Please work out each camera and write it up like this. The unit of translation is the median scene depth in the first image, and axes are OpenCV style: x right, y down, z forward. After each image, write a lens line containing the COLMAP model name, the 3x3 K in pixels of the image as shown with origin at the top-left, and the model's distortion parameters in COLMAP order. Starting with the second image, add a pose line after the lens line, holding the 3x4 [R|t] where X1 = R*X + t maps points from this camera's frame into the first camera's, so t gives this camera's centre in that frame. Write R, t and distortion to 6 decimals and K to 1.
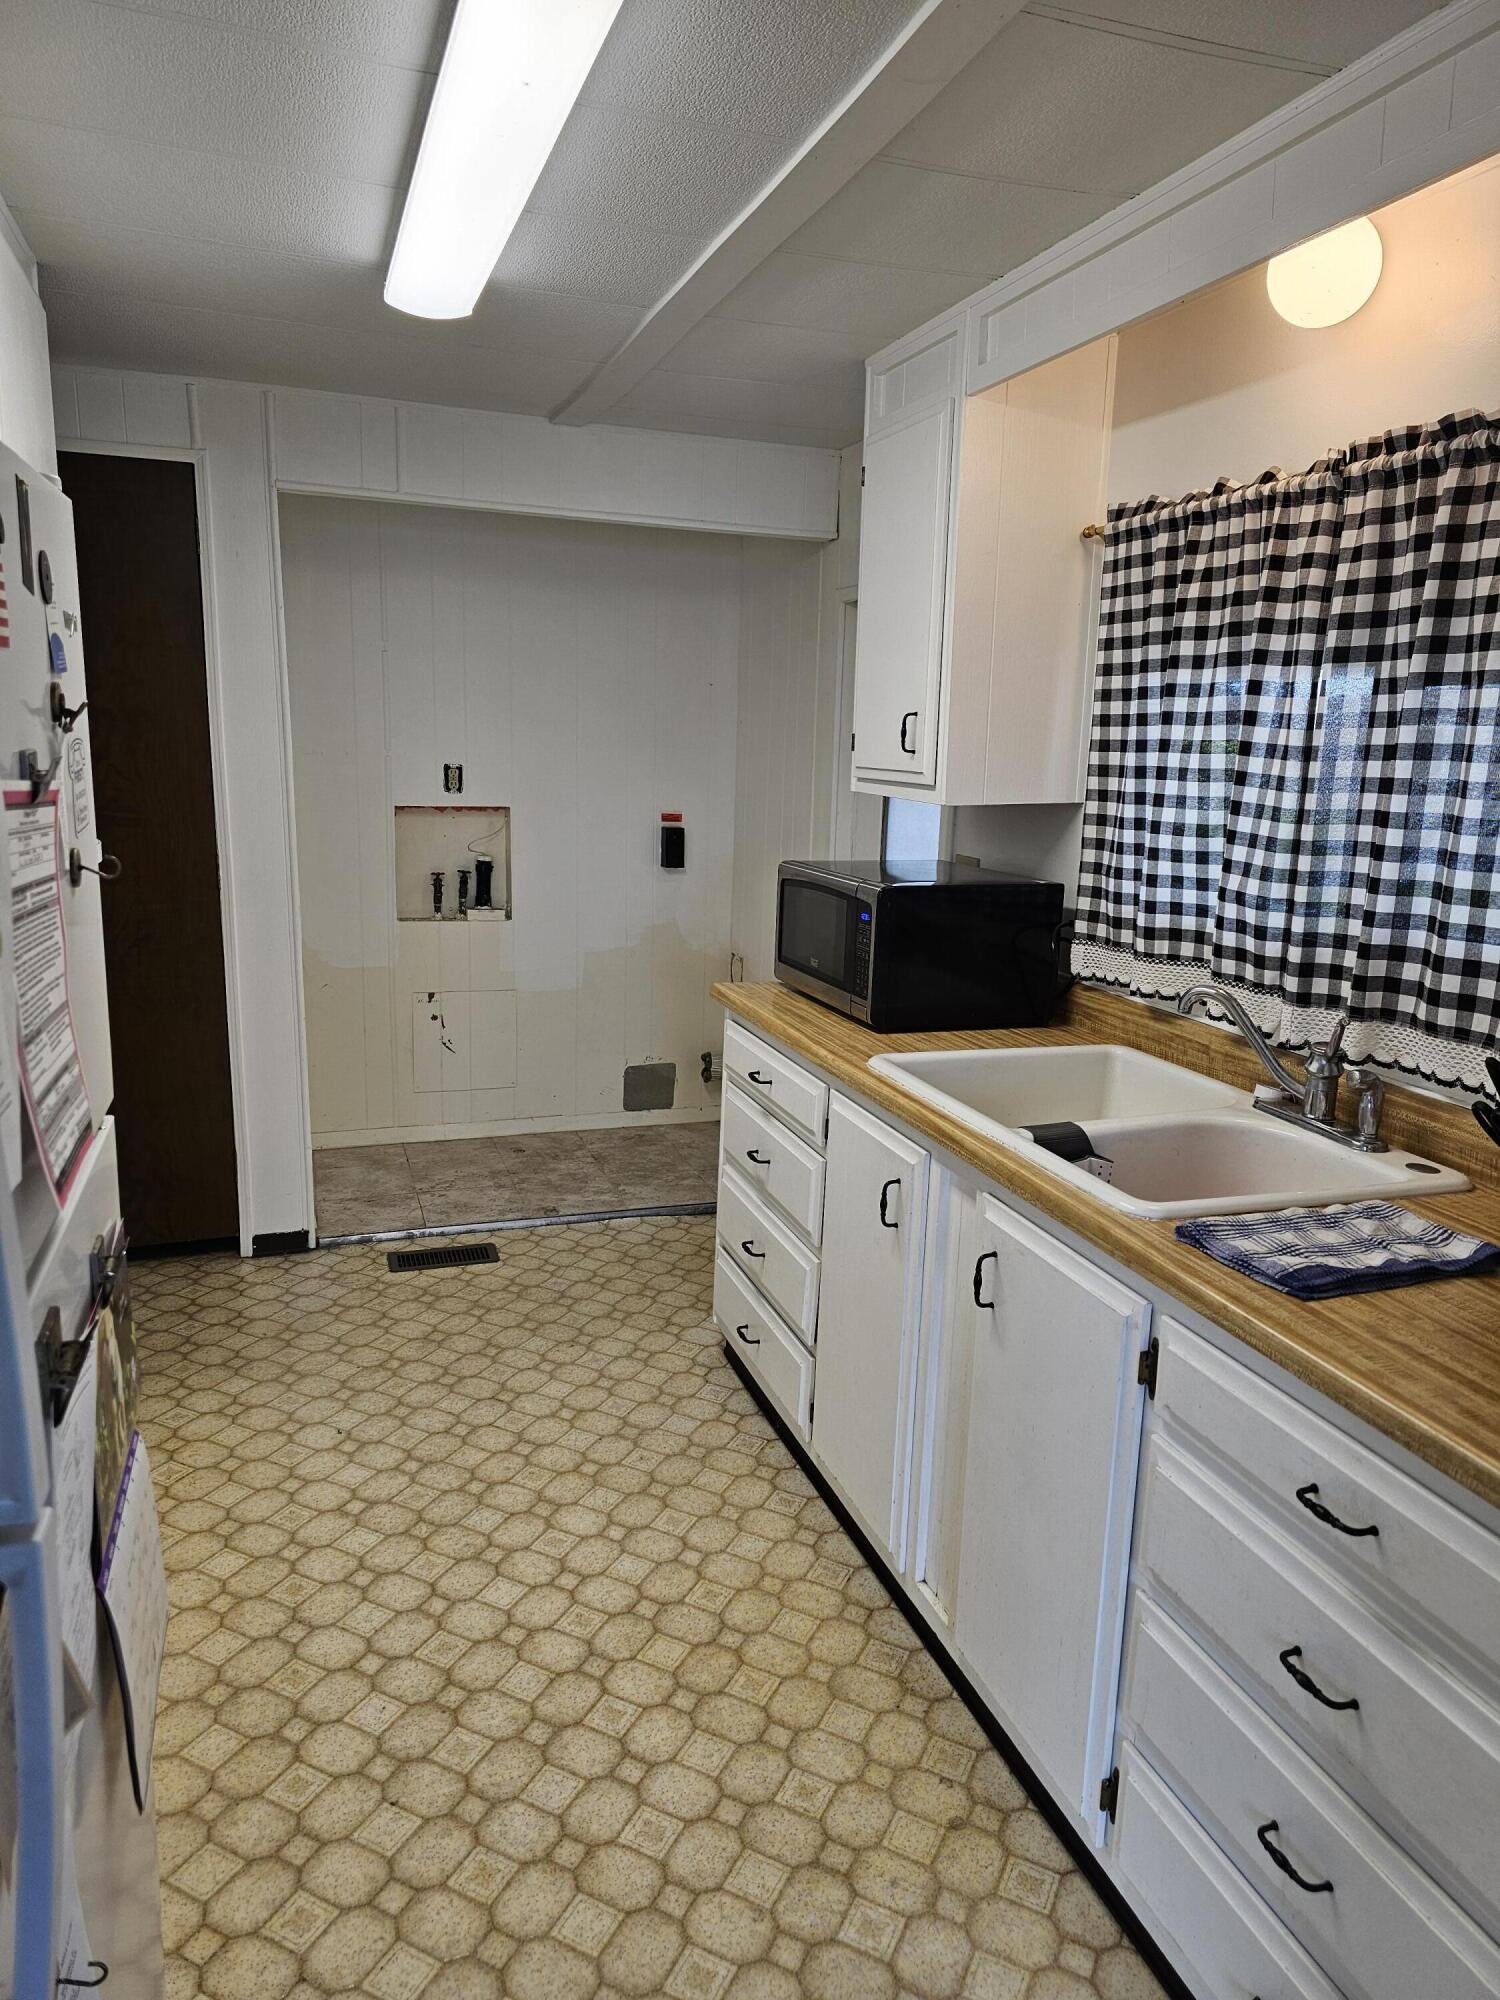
lens RADIAL K [[1354.3, 0, 750.0], [0, 1354.3, 1000.0], [0, 0, 1]] dist [0.033151, -0.003461]
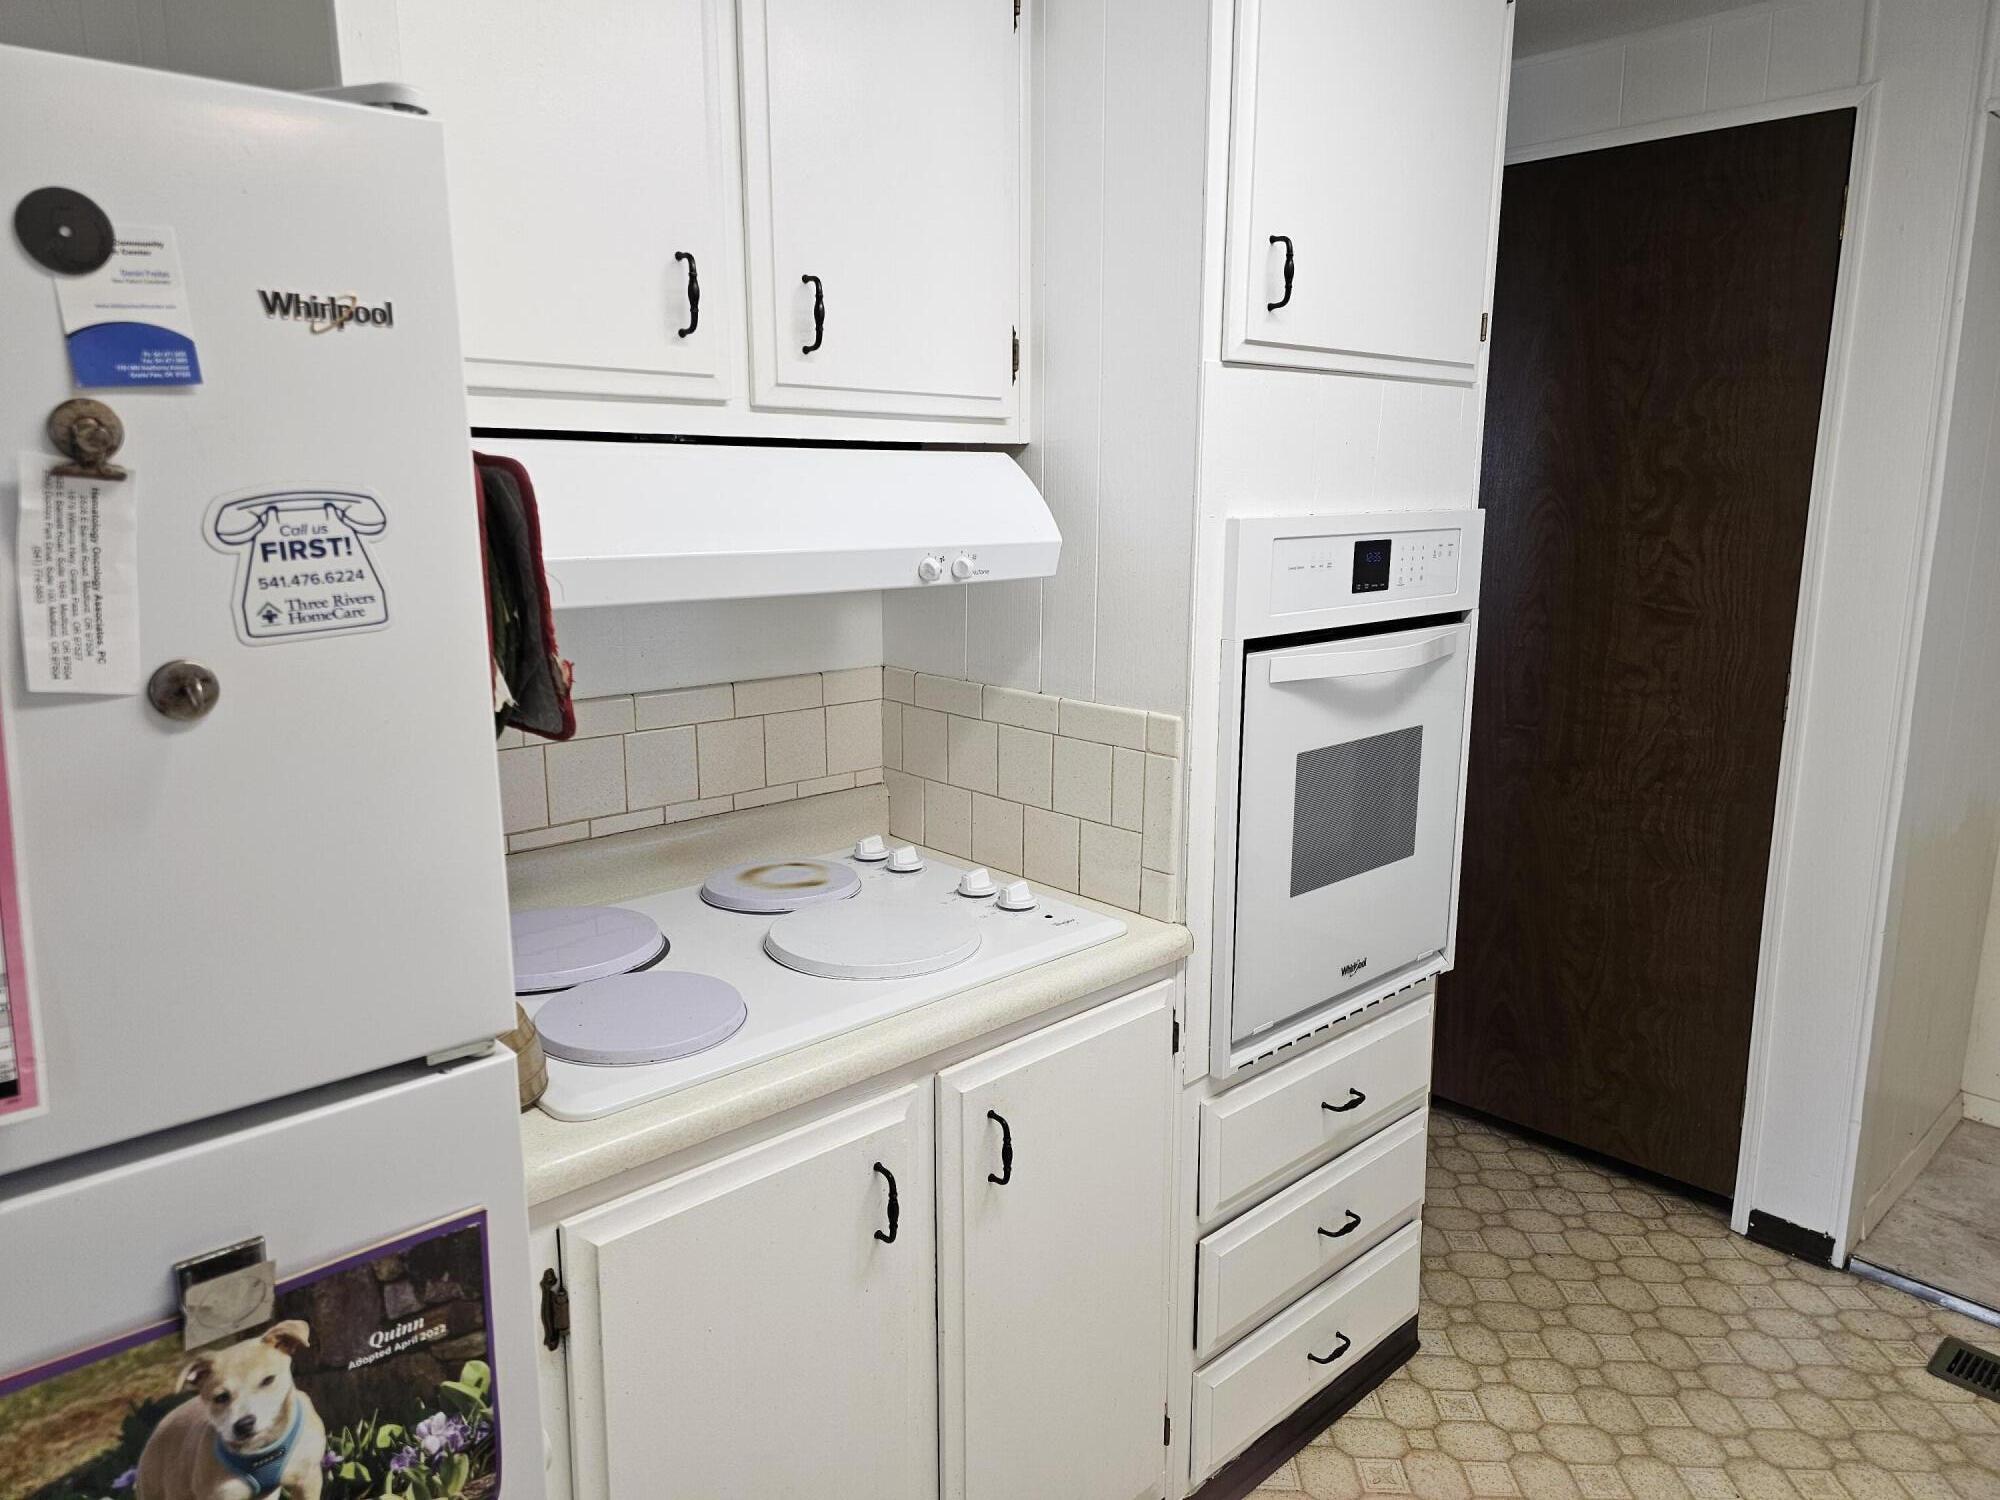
lens RADIAL K [[1354.3, 0, 1000.0], [0, 1354.3, 750.0], [0, 0, 1]] dist [0.033151, -0.003461]
pose [[0.419043, 0.150542, -0.895400, 0.088524], [-0.171826, 0.981488, 0.084601, -0.064585], [0.891560, 0.118402, 0.437152, 0.378264]]
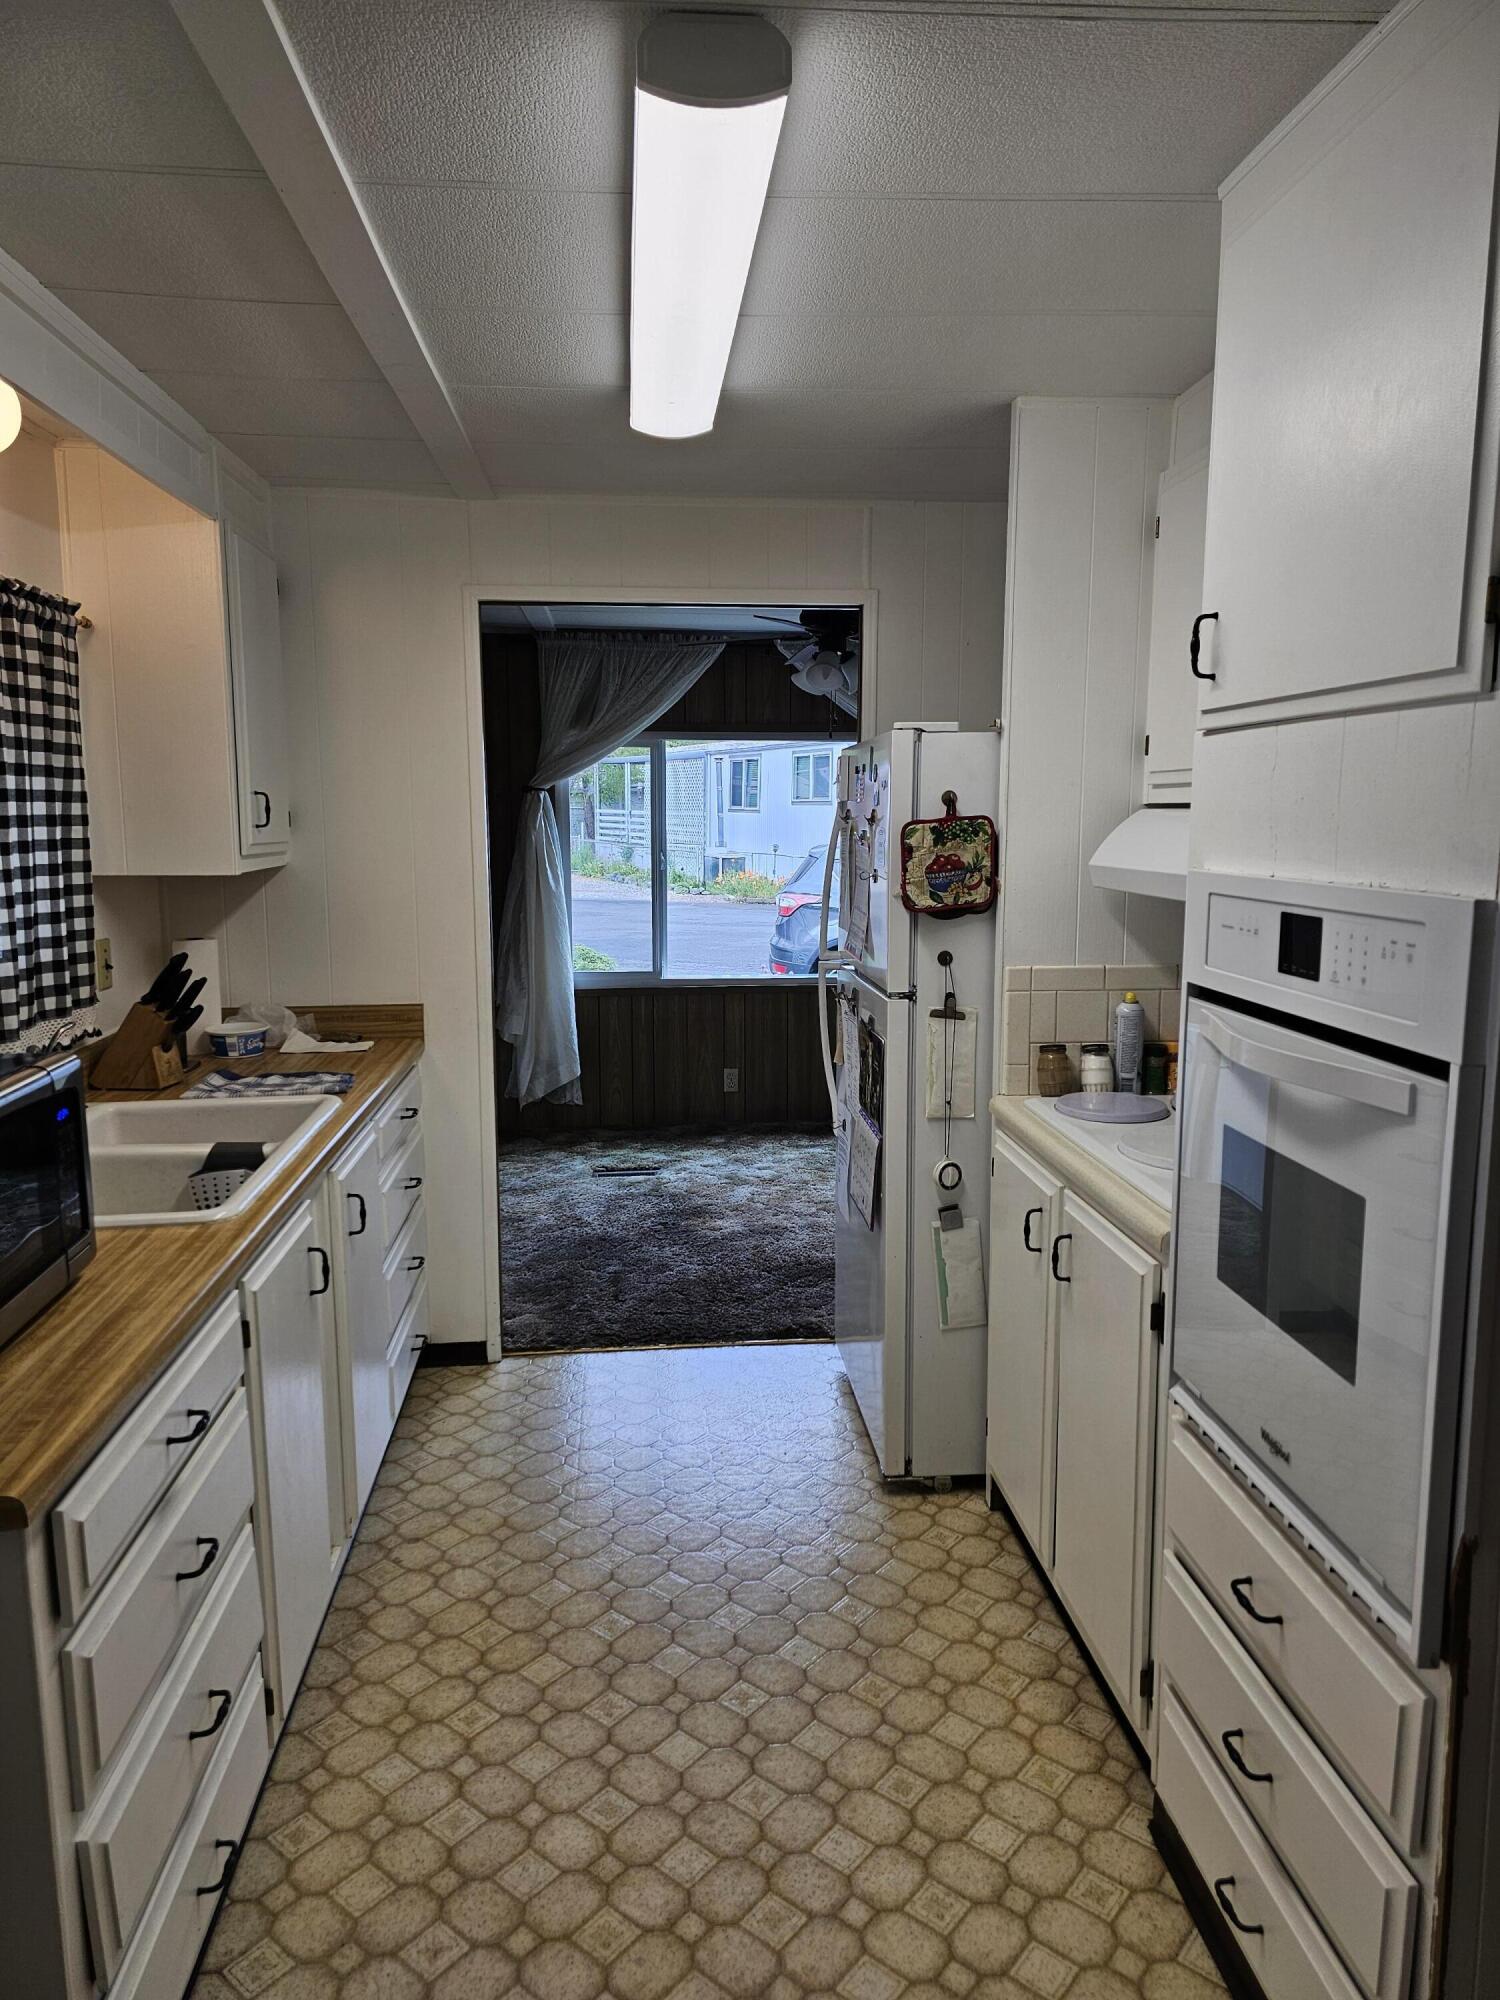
lens RADIAL K [[1354.3, 0, 750.0], [0, 1354.3, 1000.0], [0, 0, 1]] dist [0.033151, -0.003461]
pose [[-0.972279, -0.053552, 0.227608, -0.315825], [0.026117, 0.942455, 0.333310, -0.272388], [-0.232360, 0.330015, -0.914931, 1.280474]]
